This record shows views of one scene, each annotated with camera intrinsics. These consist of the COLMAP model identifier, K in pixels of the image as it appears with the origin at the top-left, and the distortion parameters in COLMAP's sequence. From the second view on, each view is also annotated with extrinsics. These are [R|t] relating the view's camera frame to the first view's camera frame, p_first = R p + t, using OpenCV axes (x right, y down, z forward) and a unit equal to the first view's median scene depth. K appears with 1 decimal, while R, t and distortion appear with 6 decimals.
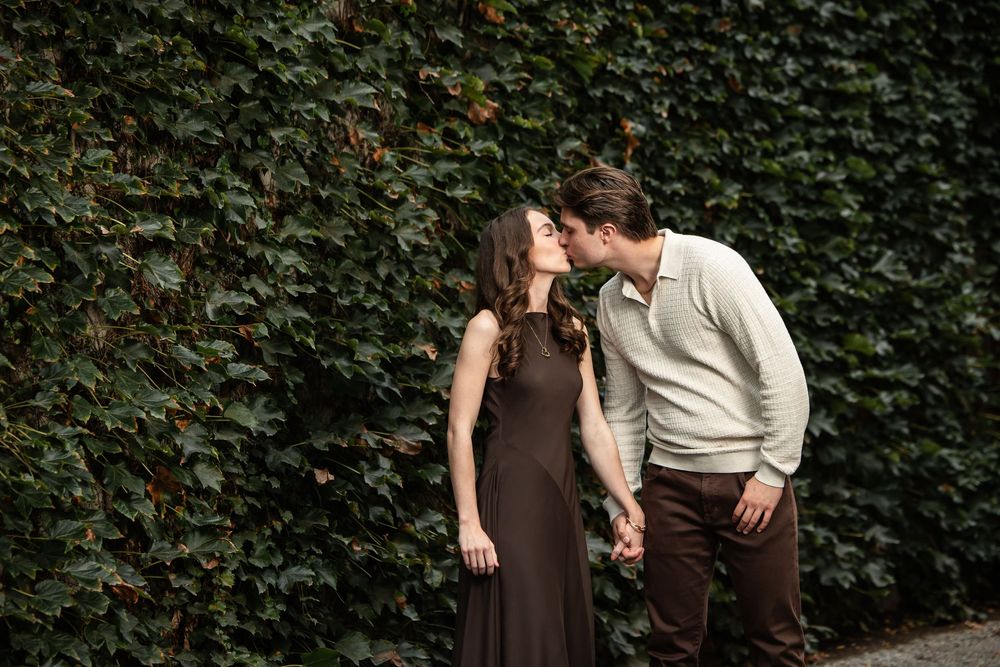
lens RADIAL K [[3602.8, 0, 500.0], [0, 3602.8, 333.5], [0, 0, 1]] dist [0.417229, 2.279347]
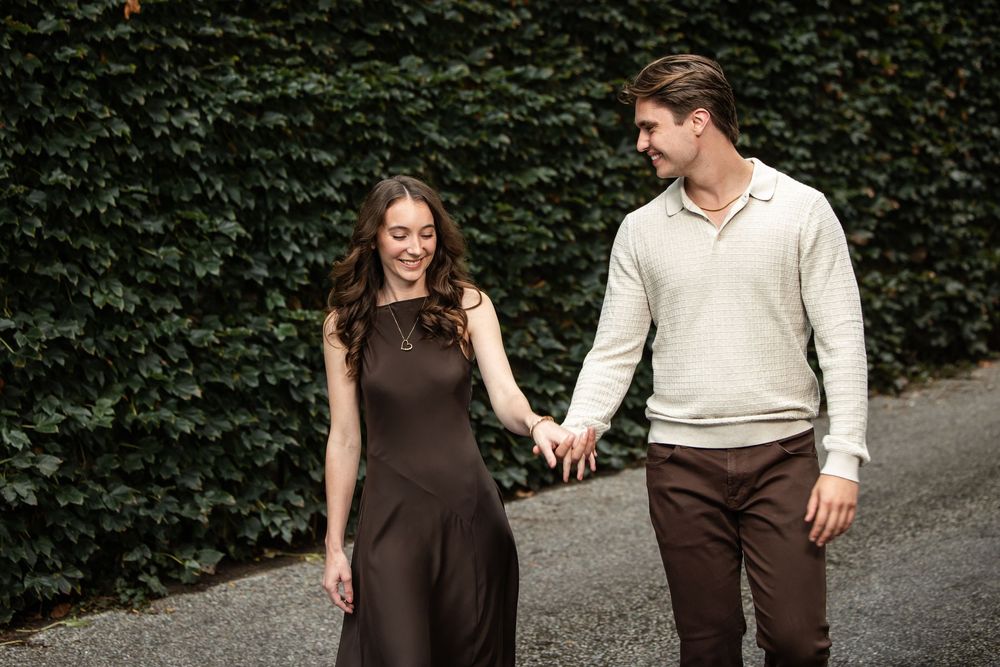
lens RADIAL K [[2071.9, 0, 500.0], [0, 2071.9, 333.5], [0, 0, 1]] dist [-0.231214, 0.290715]
pose [[0.983088, -0.041025, -0.178478, -0.020966], [0.054044, 0.996172, 0.068700, -0.006517], [0.174976, -0.077184, 0.981543, -0.166395]]
